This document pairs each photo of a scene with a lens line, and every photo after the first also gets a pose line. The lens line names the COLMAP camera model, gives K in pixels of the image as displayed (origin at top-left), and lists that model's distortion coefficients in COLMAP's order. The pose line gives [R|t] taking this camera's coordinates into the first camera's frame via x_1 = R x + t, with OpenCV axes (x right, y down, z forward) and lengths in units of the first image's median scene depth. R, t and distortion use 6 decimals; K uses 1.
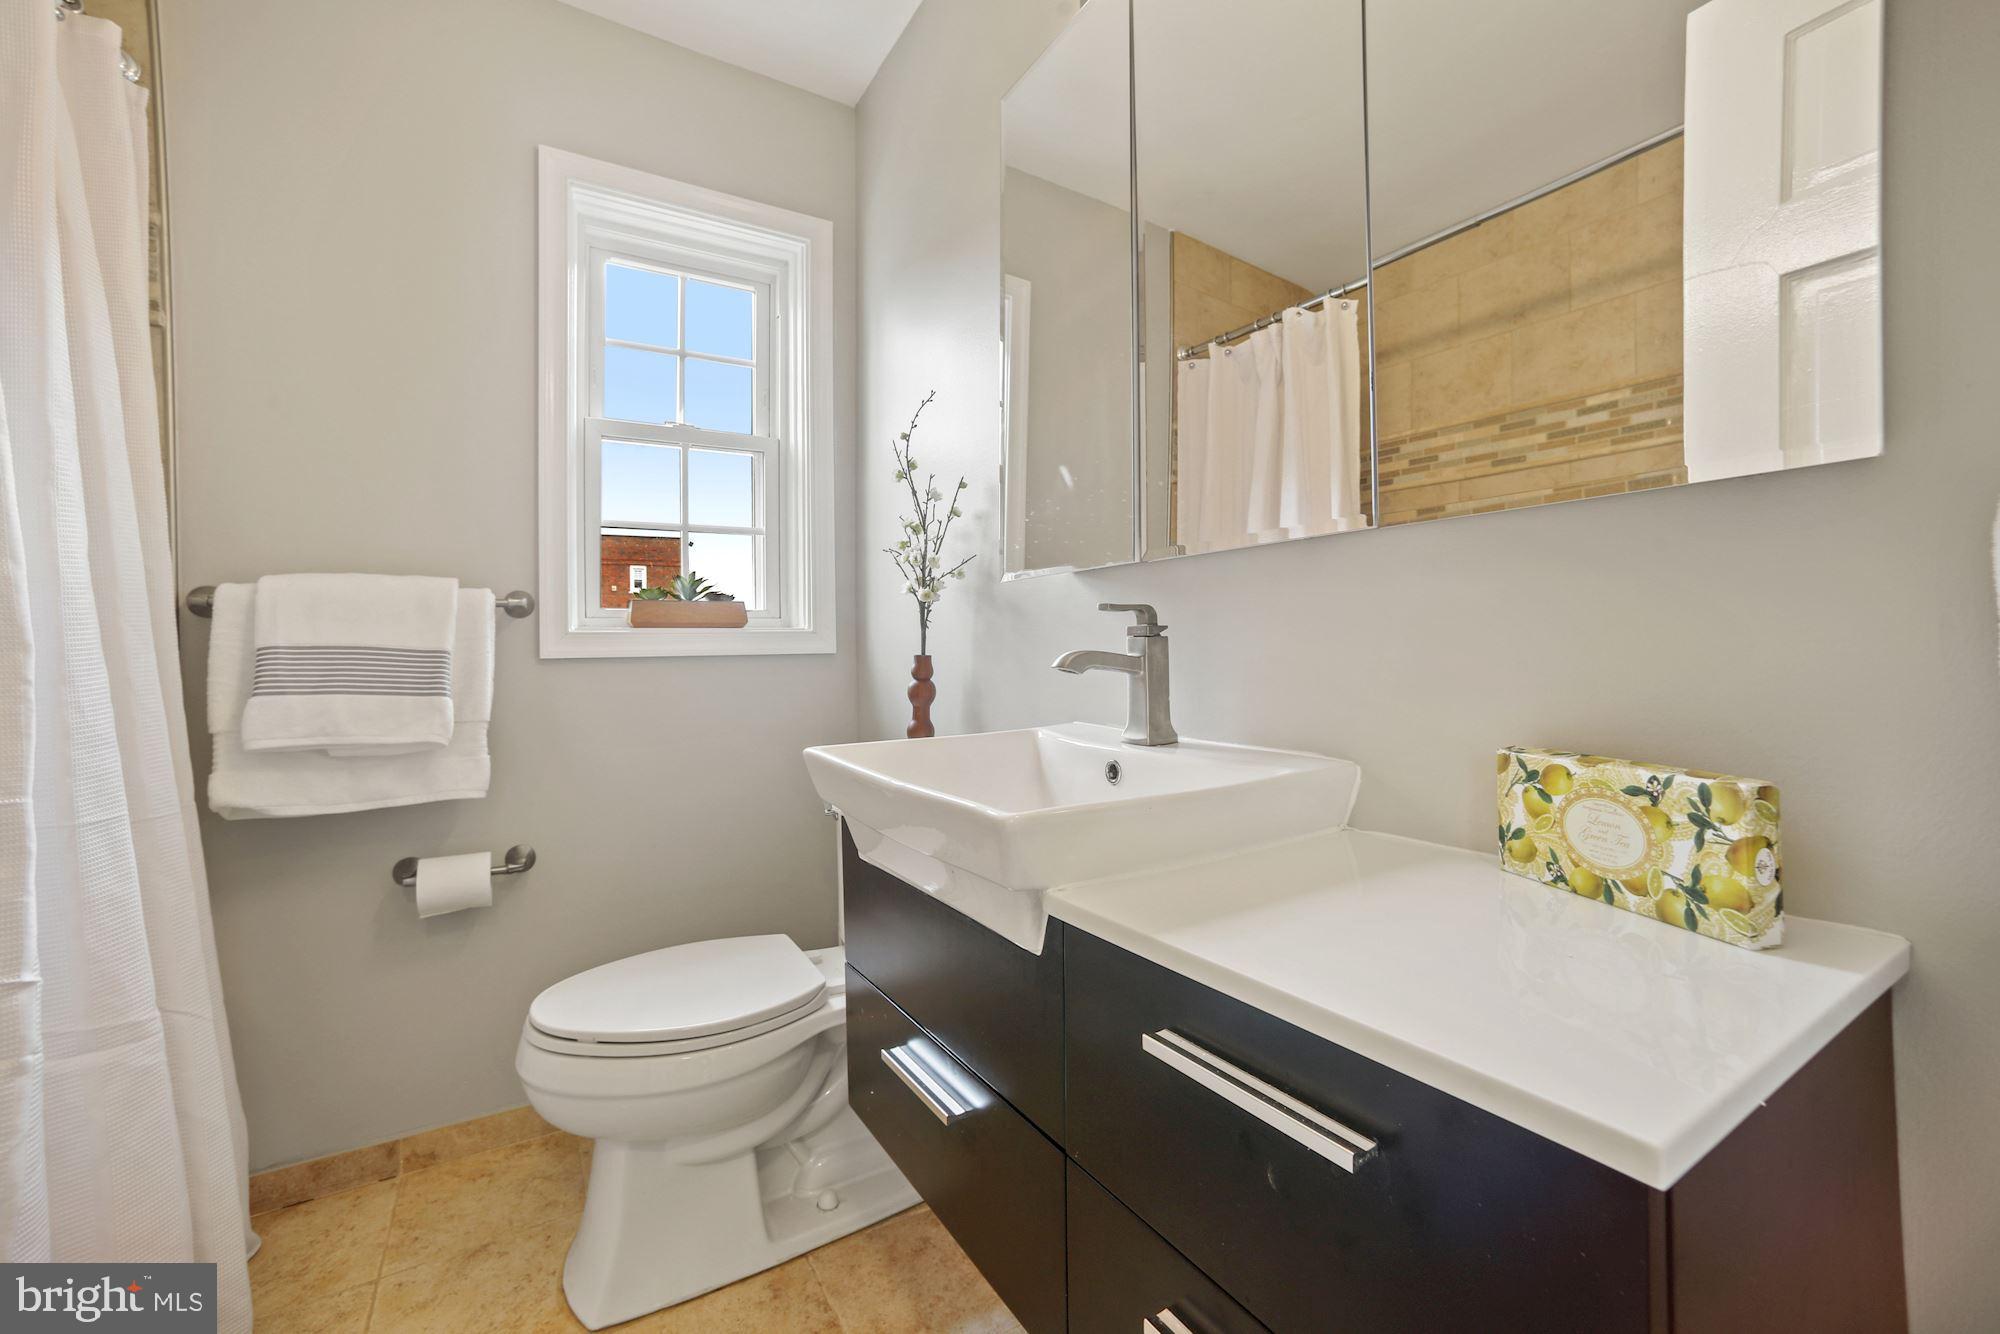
lens RADIAL K [[864.9, 0, 1004.3], [0, 864.9, 649.2], [0, 0, 1]] dist [-0.055238, 0.034026]
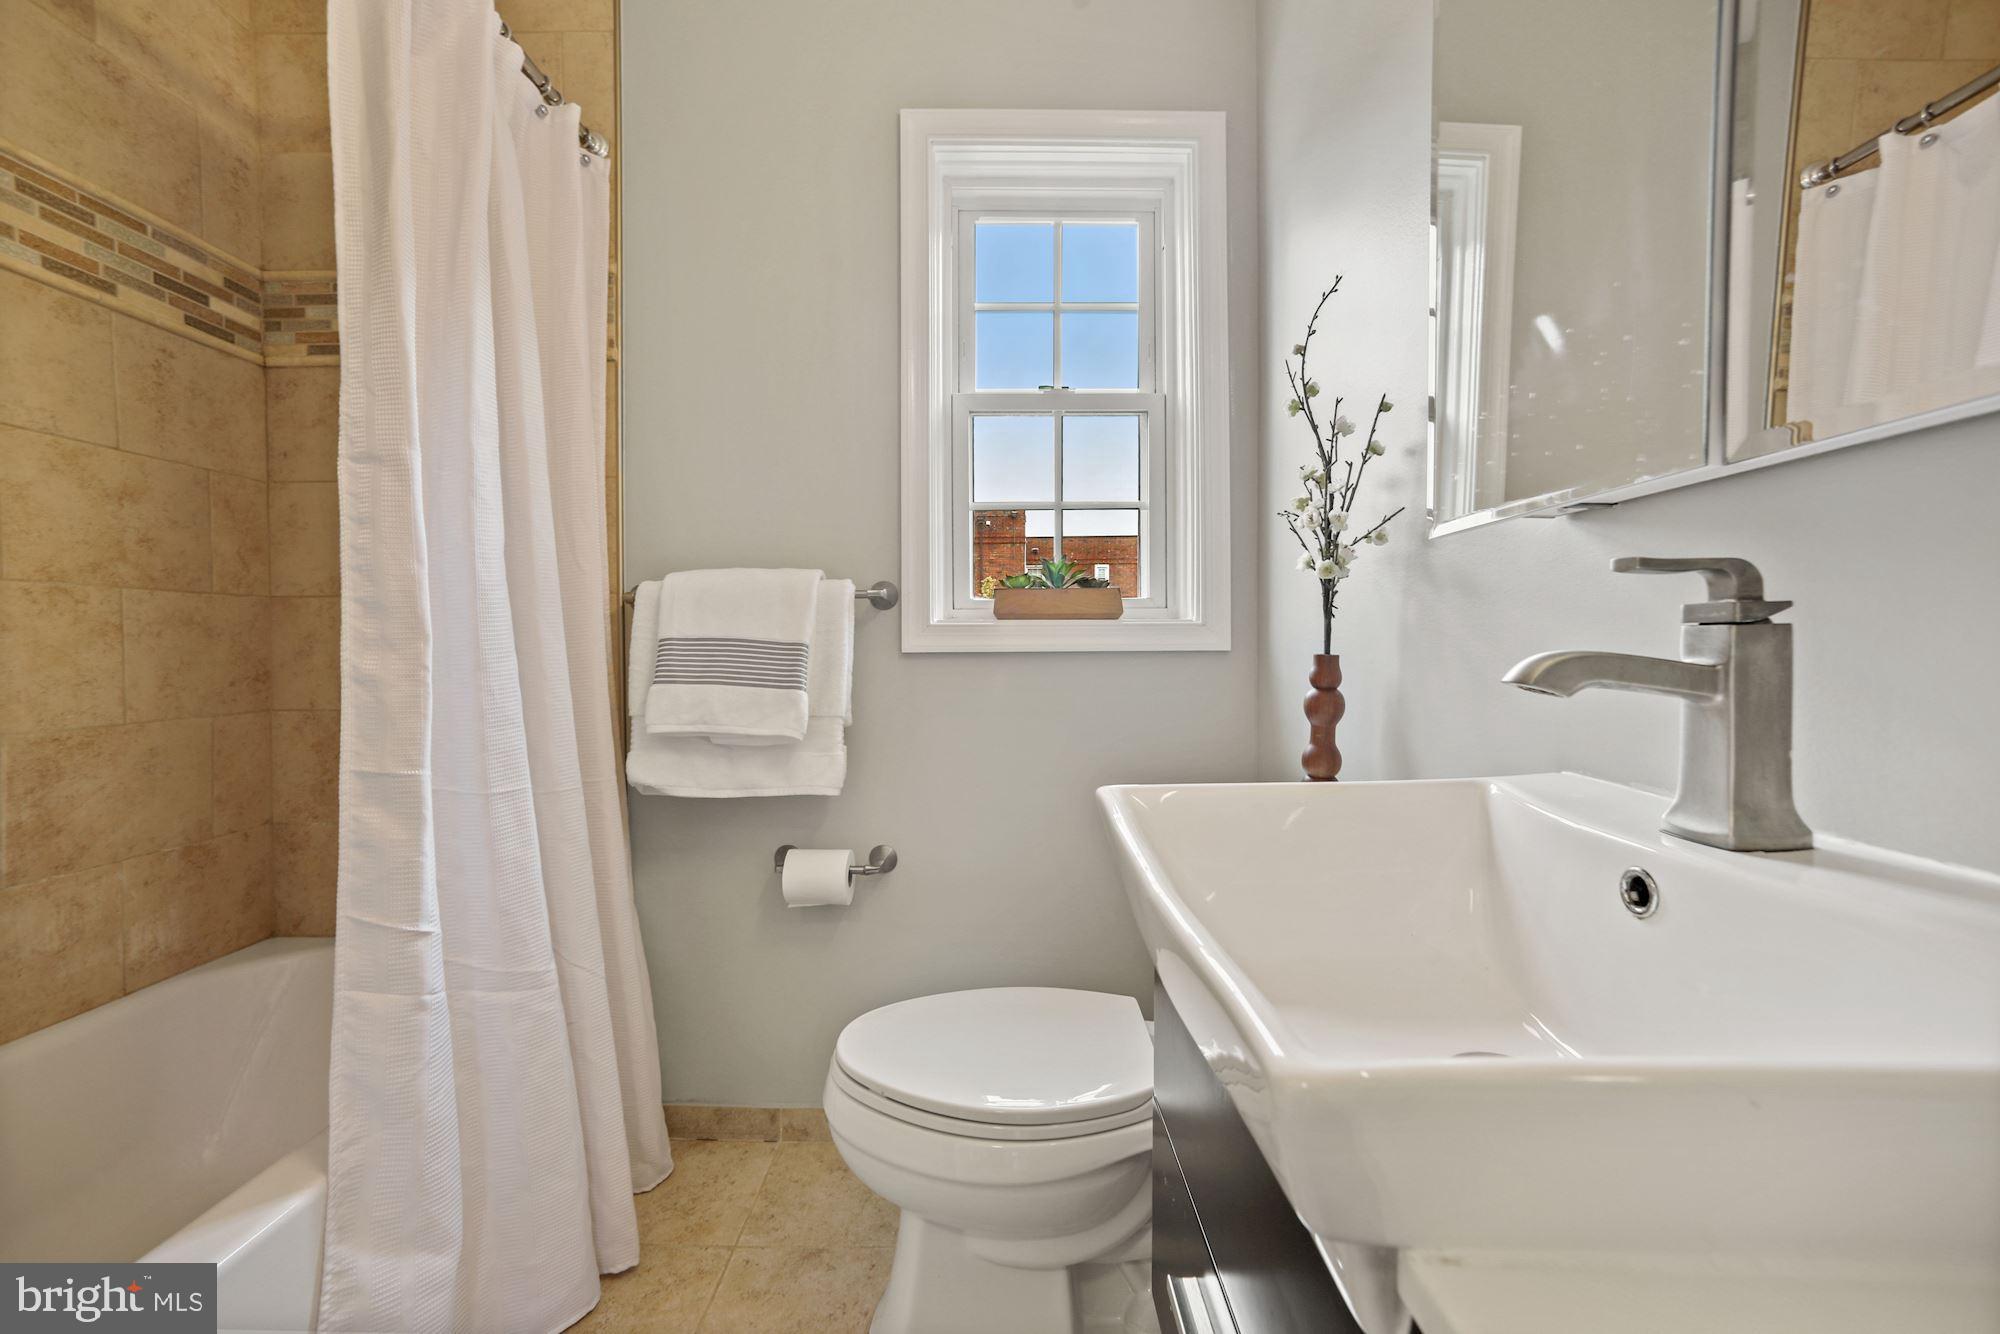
lens RADIAL K [[829.0, 0, 1001.5], [0, 829.0, 666.6], [0, 0, 1]] dist [-0.061981, 0.031432]
pose [[0.849052, 0.021934, -0.527853, 0.042688], [-0.008546, 0.999577, 0.027789, 0.000158], [0.528239, -0.019083, 0.848881, 0.312558]]
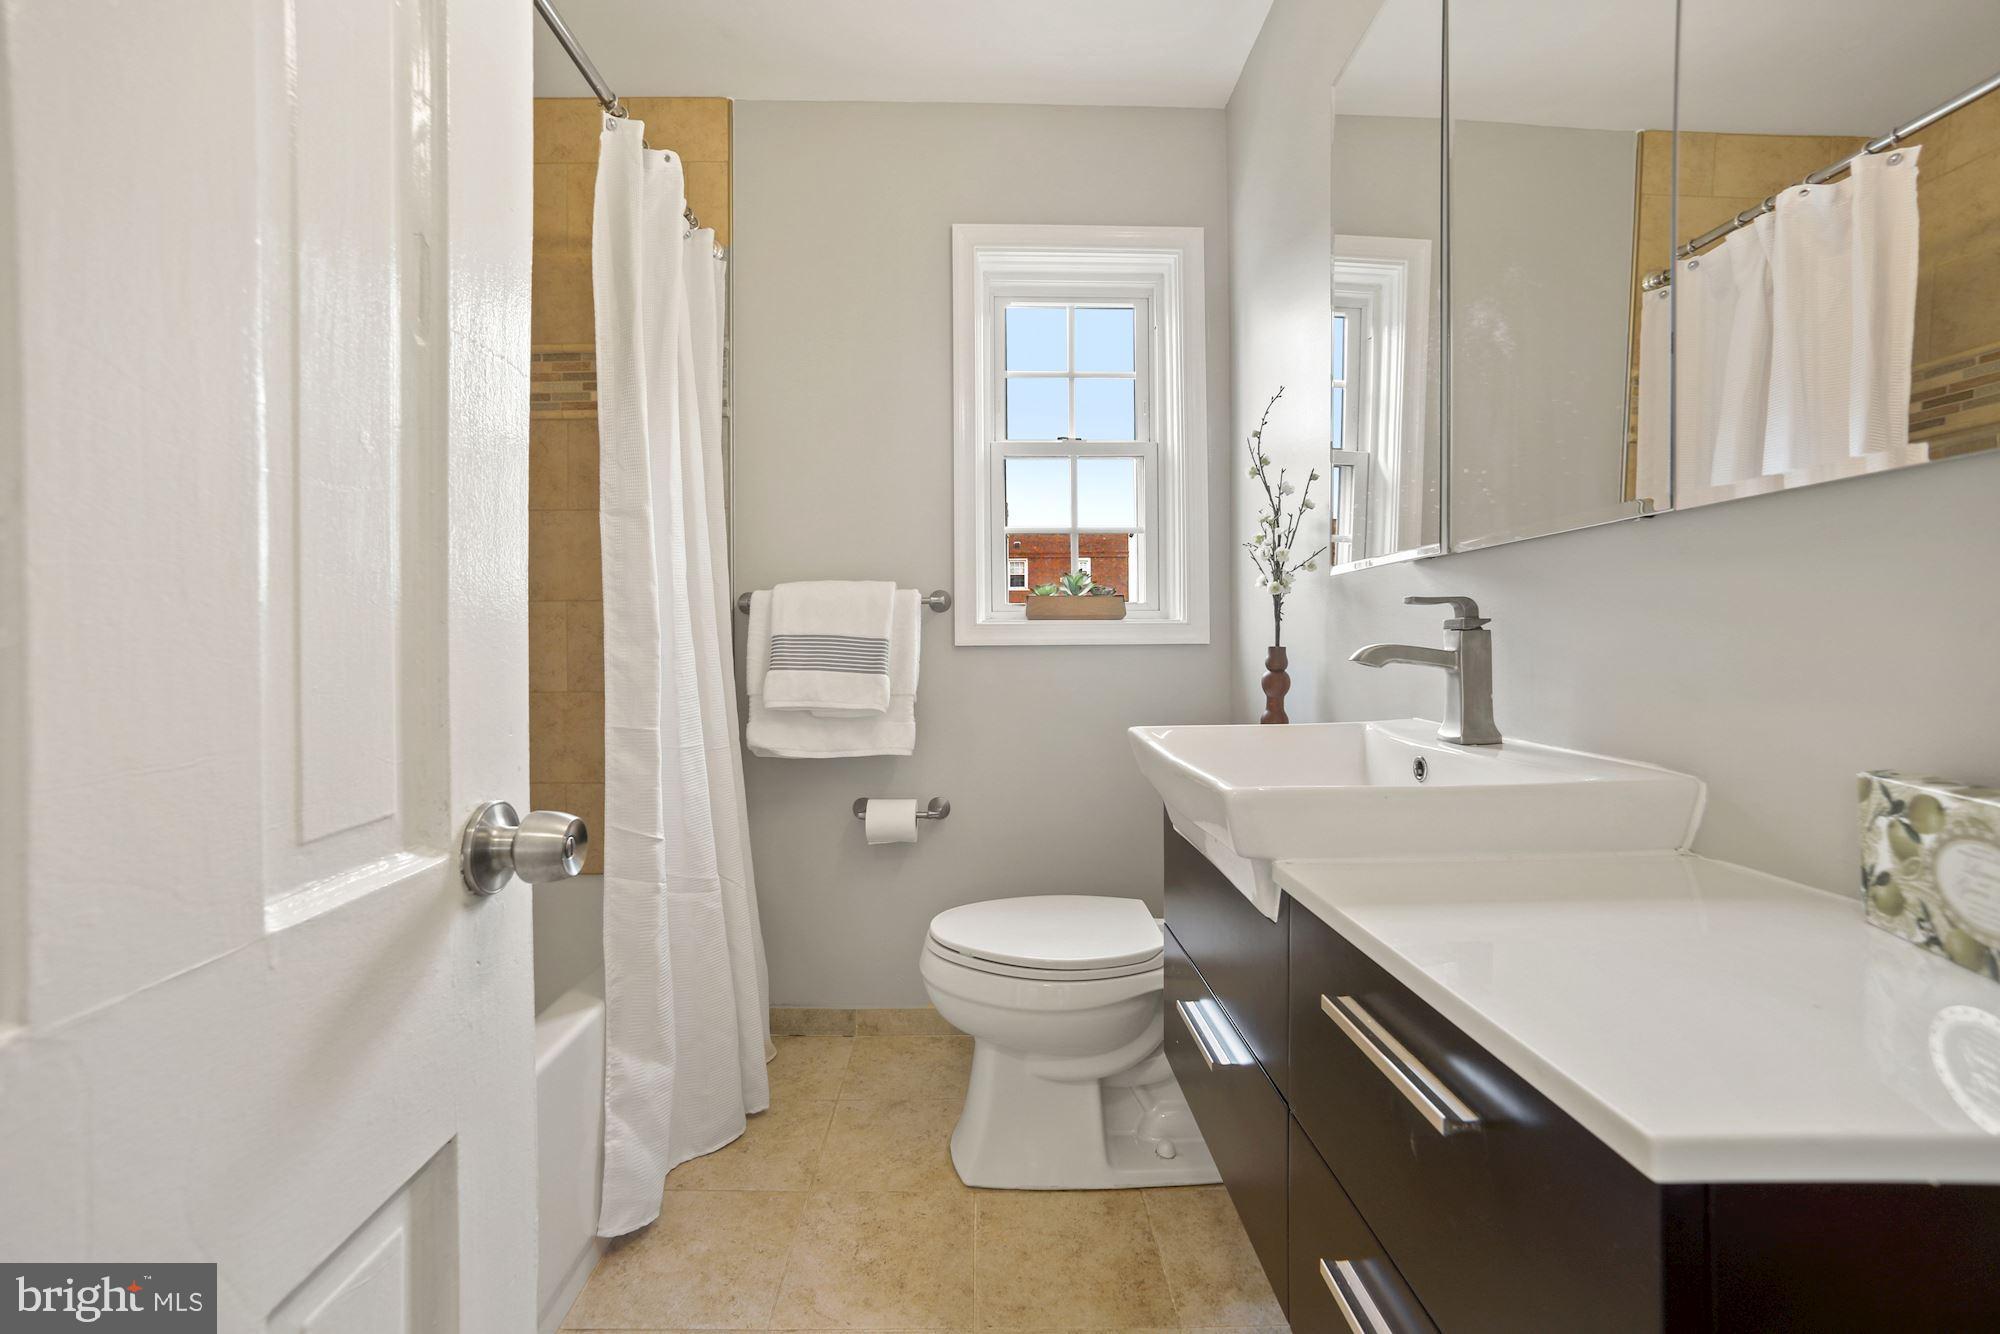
lens RADIAL K [[893.7, 0, 976.7], [0, 893.7, 641.5], [0, 0, 1]] dist [-0.041990, 0.038979]
pose [[0.855855, 0.008988, -0.517138, 0.164512], [-0.006862, 0.999958, 0.006022, -0.003495], [0.517170, -0.001605, 0.855881, -0.090233]]
